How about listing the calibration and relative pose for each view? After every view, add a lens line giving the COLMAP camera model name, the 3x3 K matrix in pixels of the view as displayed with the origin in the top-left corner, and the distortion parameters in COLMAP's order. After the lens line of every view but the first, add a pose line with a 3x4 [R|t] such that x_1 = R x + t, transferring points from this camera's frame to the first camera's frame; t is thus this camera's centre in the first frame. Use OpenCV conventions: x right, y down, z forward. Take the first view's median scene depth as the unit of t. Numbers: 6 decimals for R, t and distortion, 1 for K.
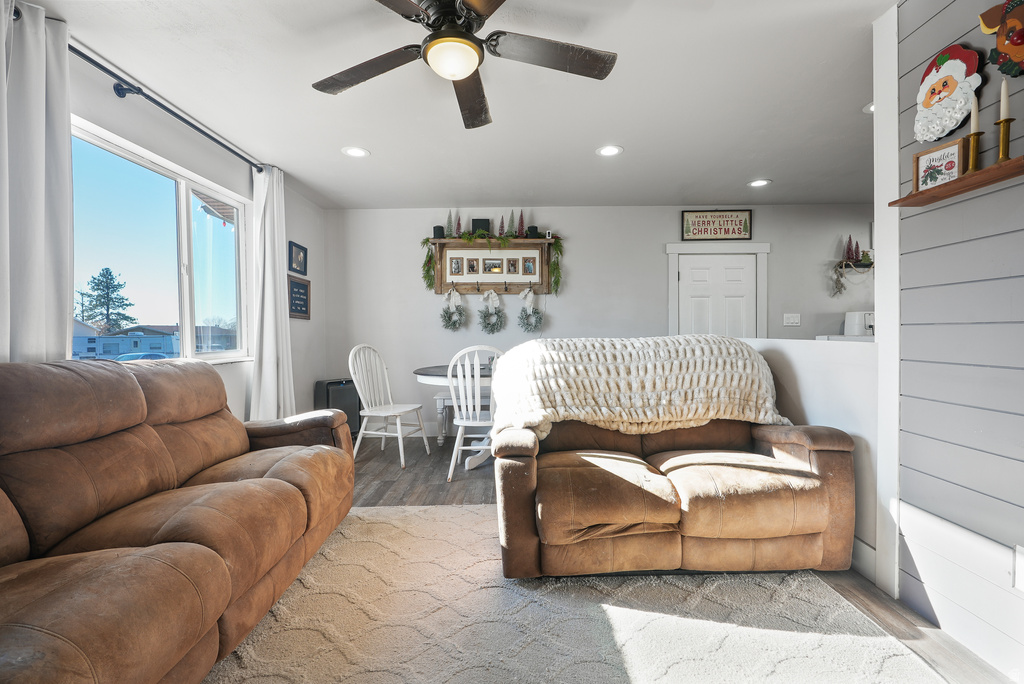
lens RADIAL K [[467.2, 0, 525.7], [0, 467.2, 339.3], [0, 0, 1]] dist [-0.001358, 0.000649]
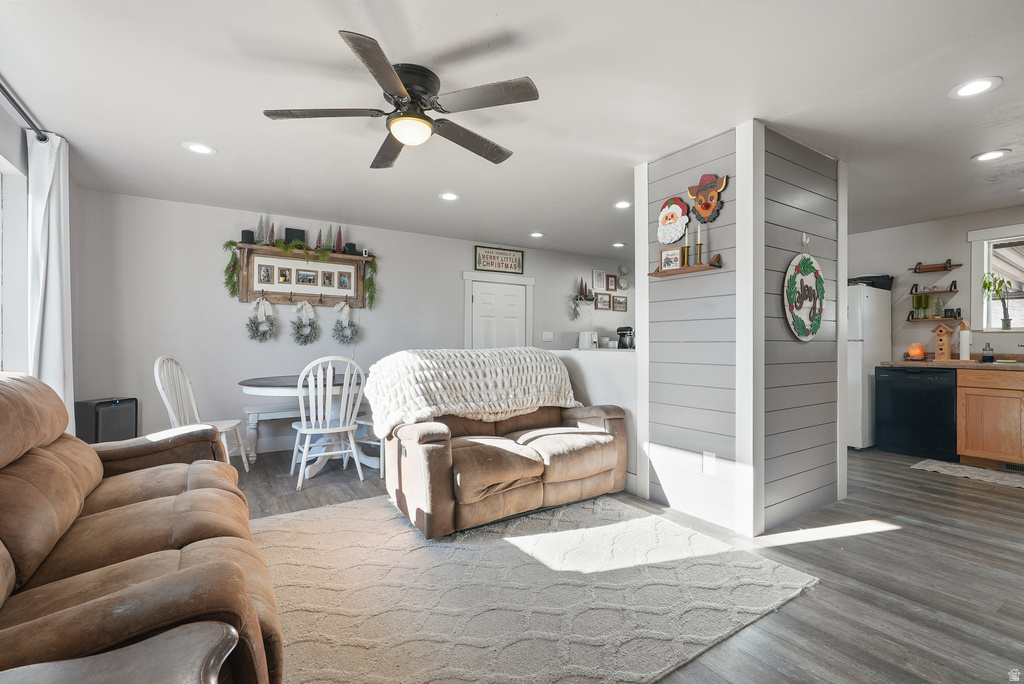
lens RADIAL K [[467.2, 0, 525.7], [0, 467.2, 339.3], [0, 0, 1]] dist [-0.001358, 0.000649]
pose [[0.837603, 0.015155, 0.546069, -0.393879], [-0.000347, 0.999630, -0.027212, 0.005096], [-0.546279, 0.022604, 0.837298, -0.159798]]
